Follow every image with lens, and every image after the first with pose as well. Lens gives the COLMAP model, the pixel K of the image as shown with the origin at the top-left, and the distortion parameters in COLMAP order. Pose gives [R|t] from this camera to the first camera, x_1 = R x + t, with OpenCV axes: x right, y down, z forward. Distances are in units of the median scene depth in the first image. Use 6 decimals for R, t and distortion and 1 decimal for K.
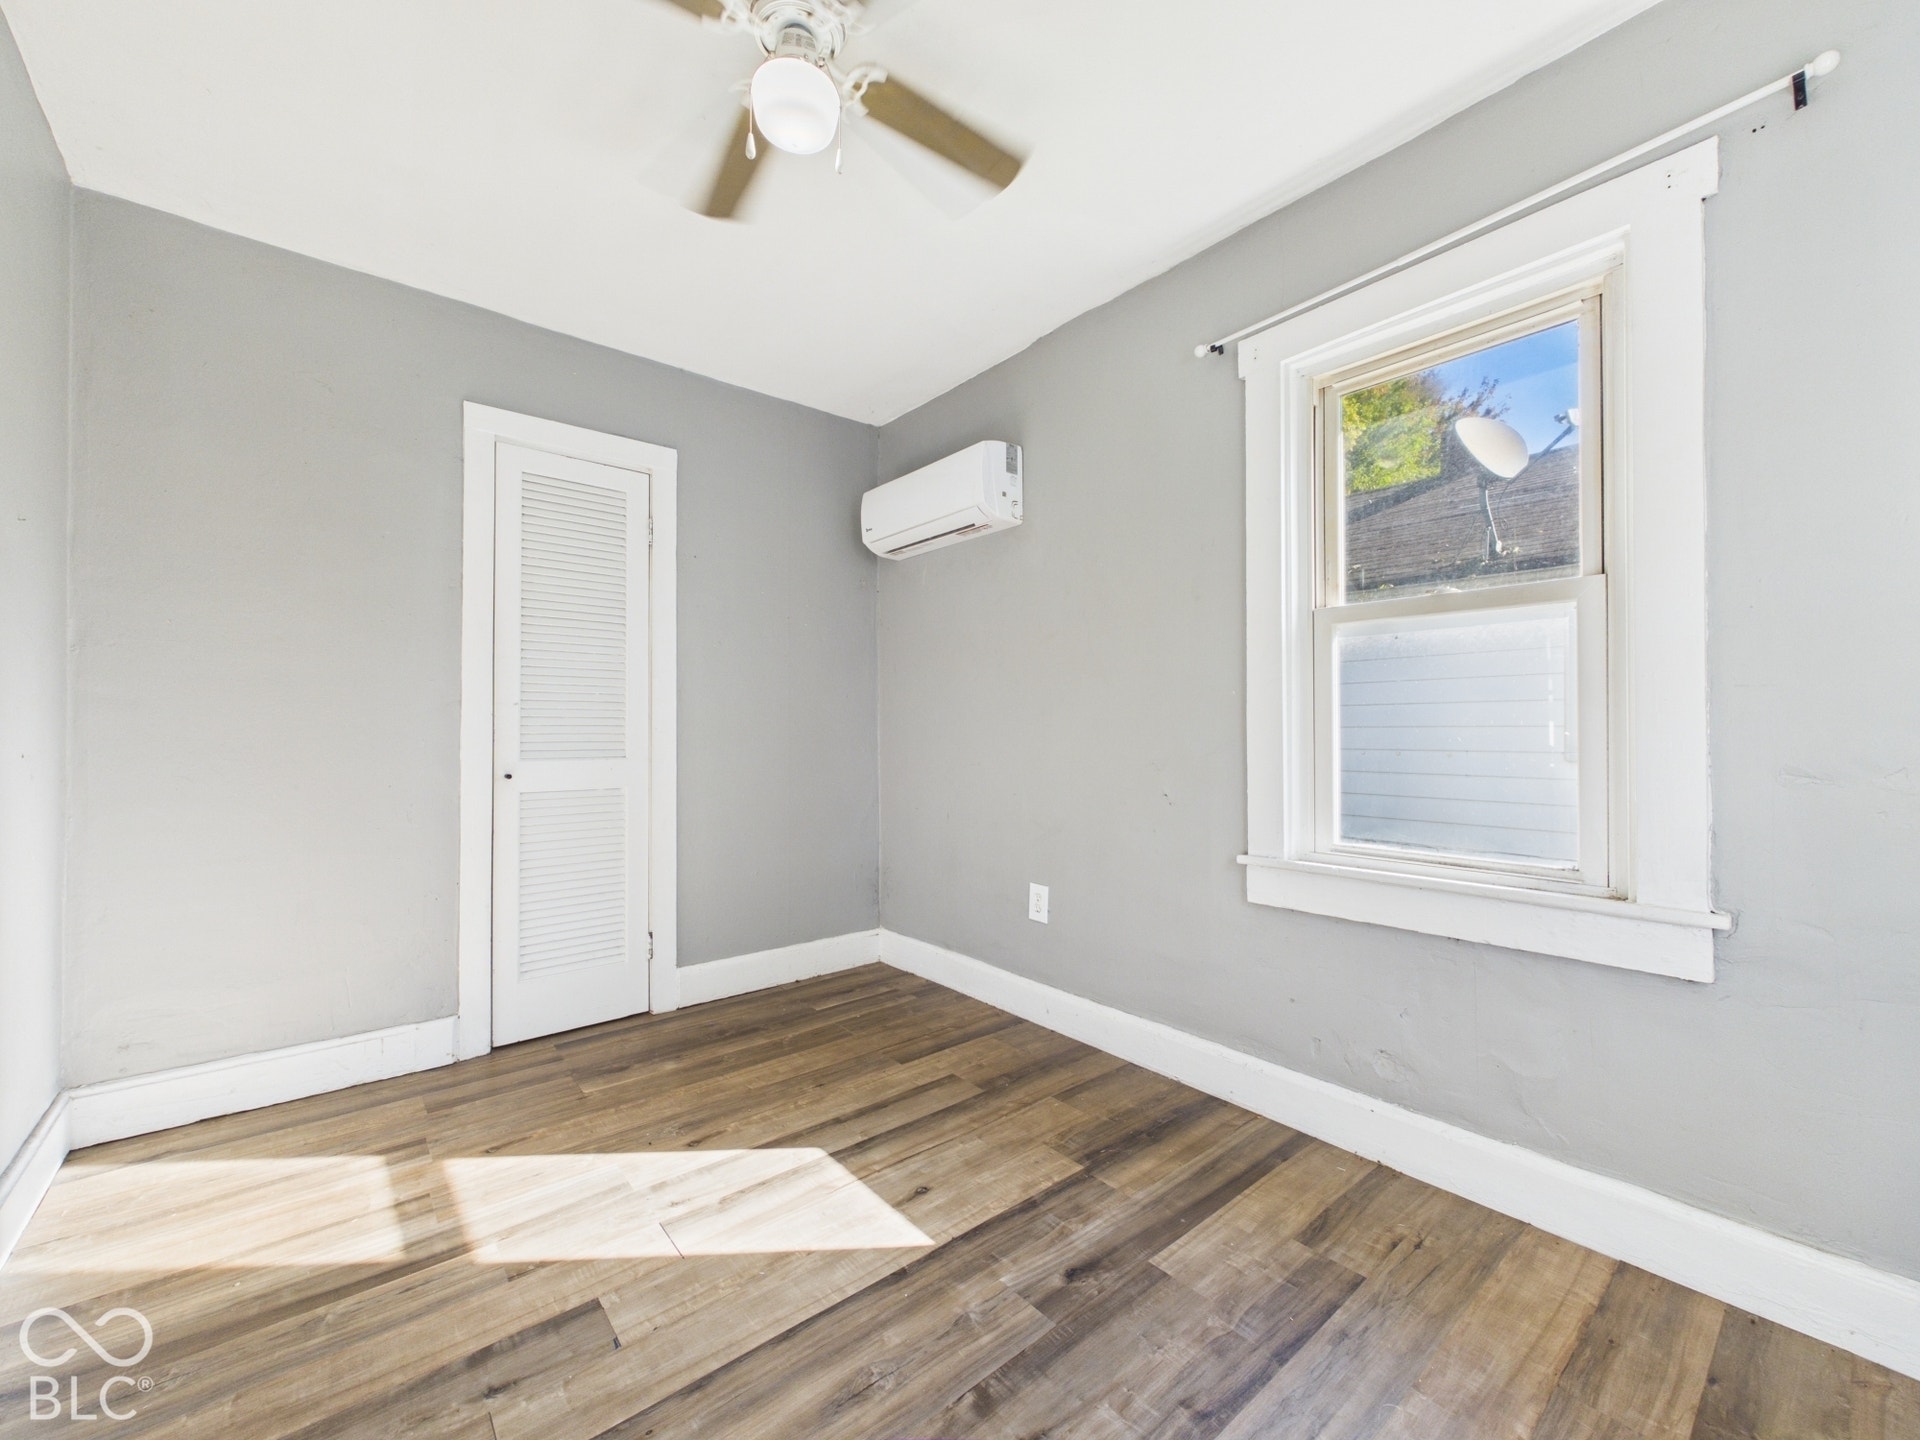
lens RADIAL K [[769.5, 0, 960.0], [0, 769.5, 725.3], [0, 0, 1]] dist [0.001504, 0.000124]
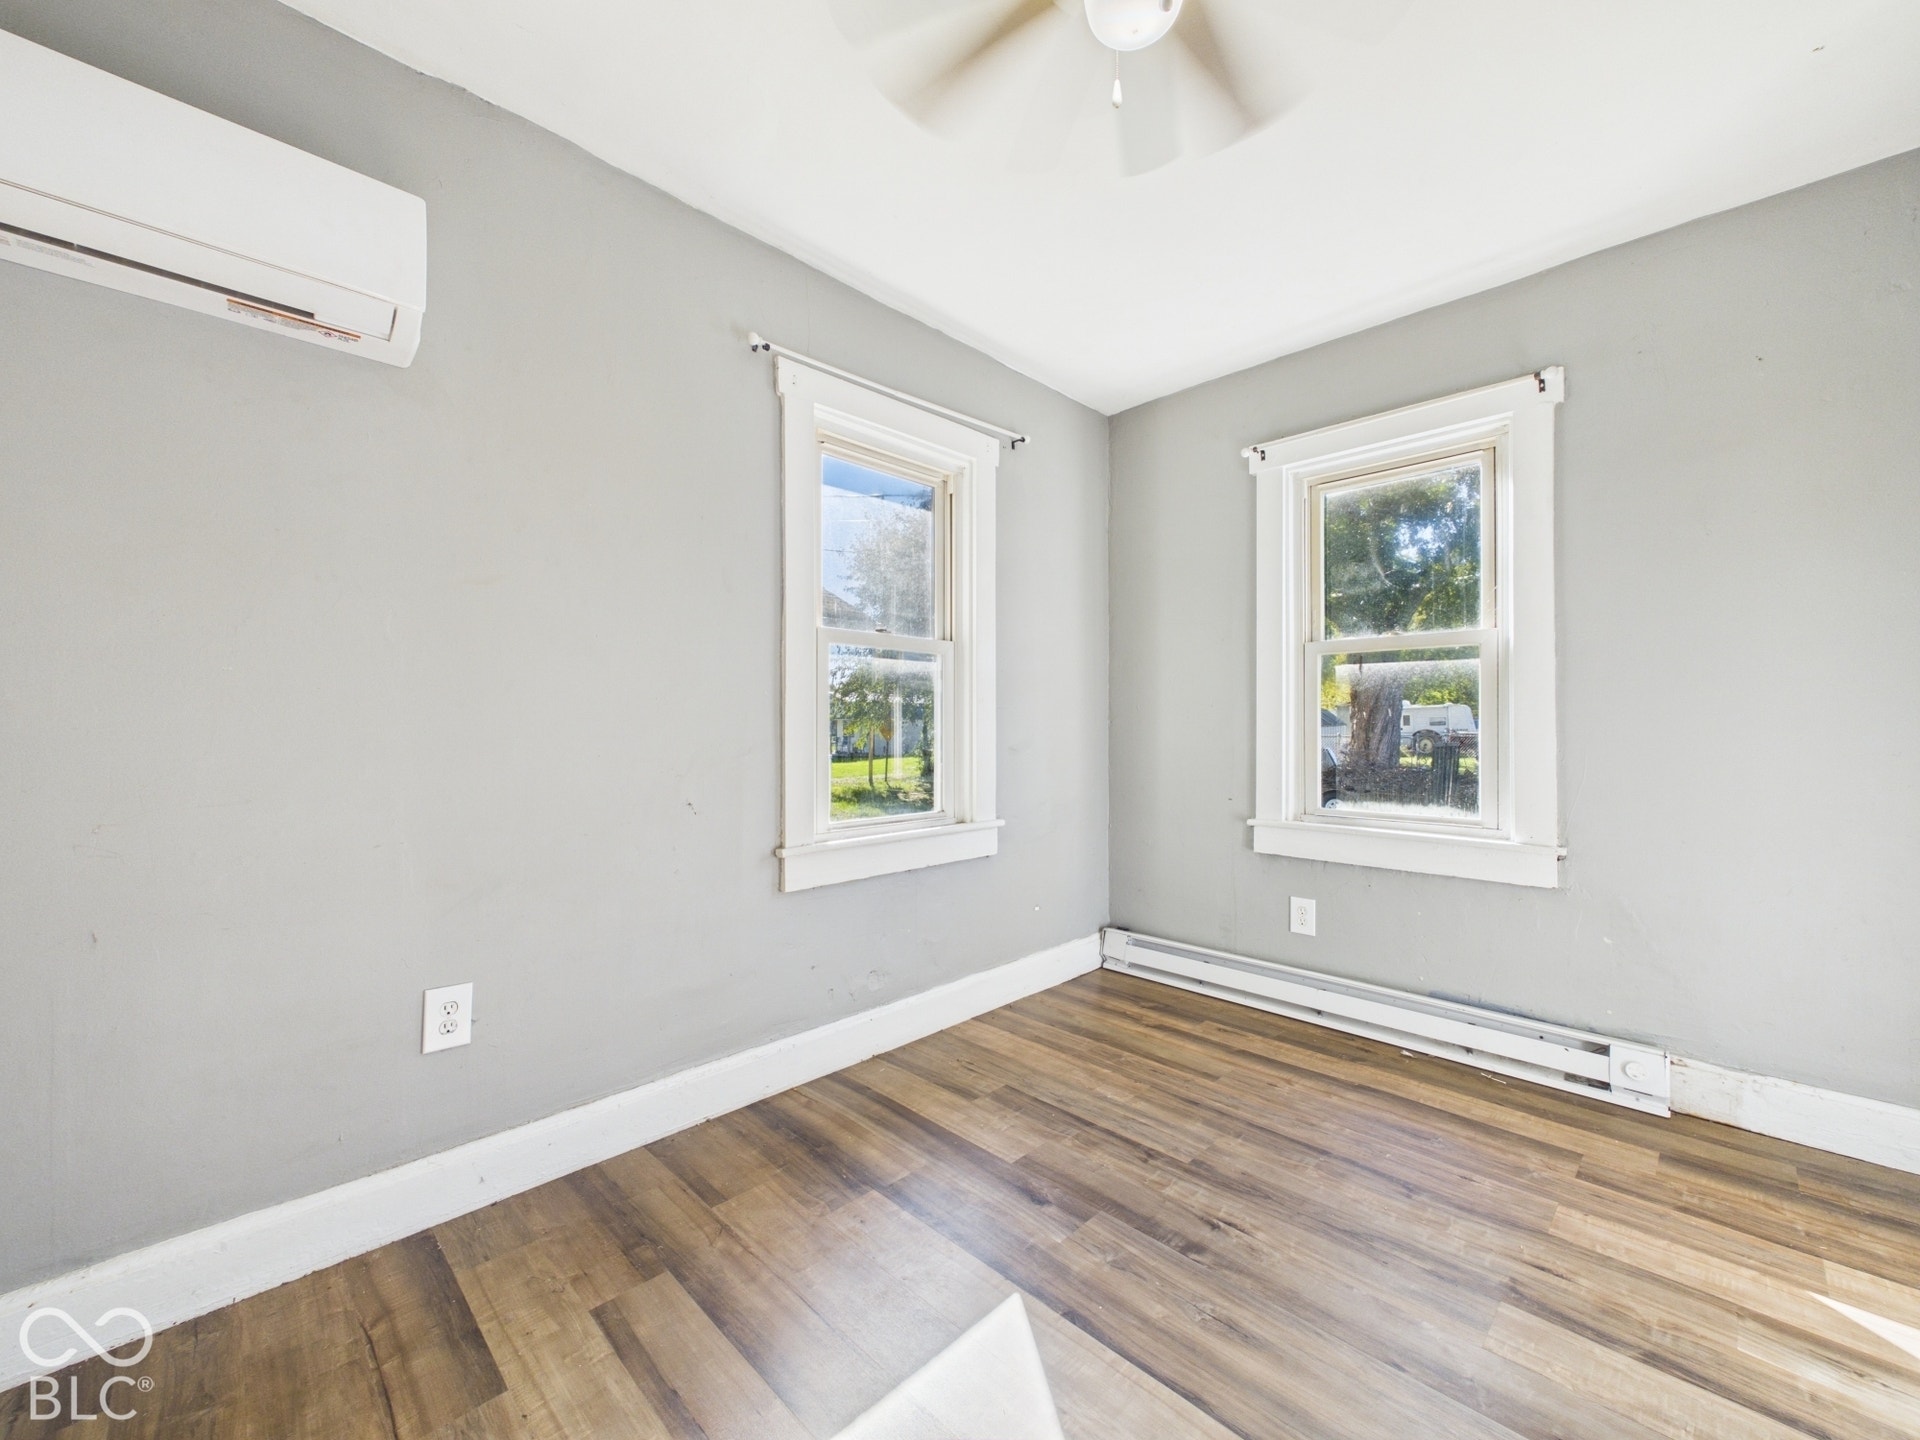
lens RADIAL K [[769.5, 0, 960.9], [0, 769.5, 721.8], [0, 0, 1]] dist [0.001504, 0.000124]
pose [[-0.090751, 0.010155, 0.995822, -0.825476], [-0.006068, 0.999924, -0.010750, 0.006121], [-0.995855, -0.007019, -0.090683, 1.012914]]
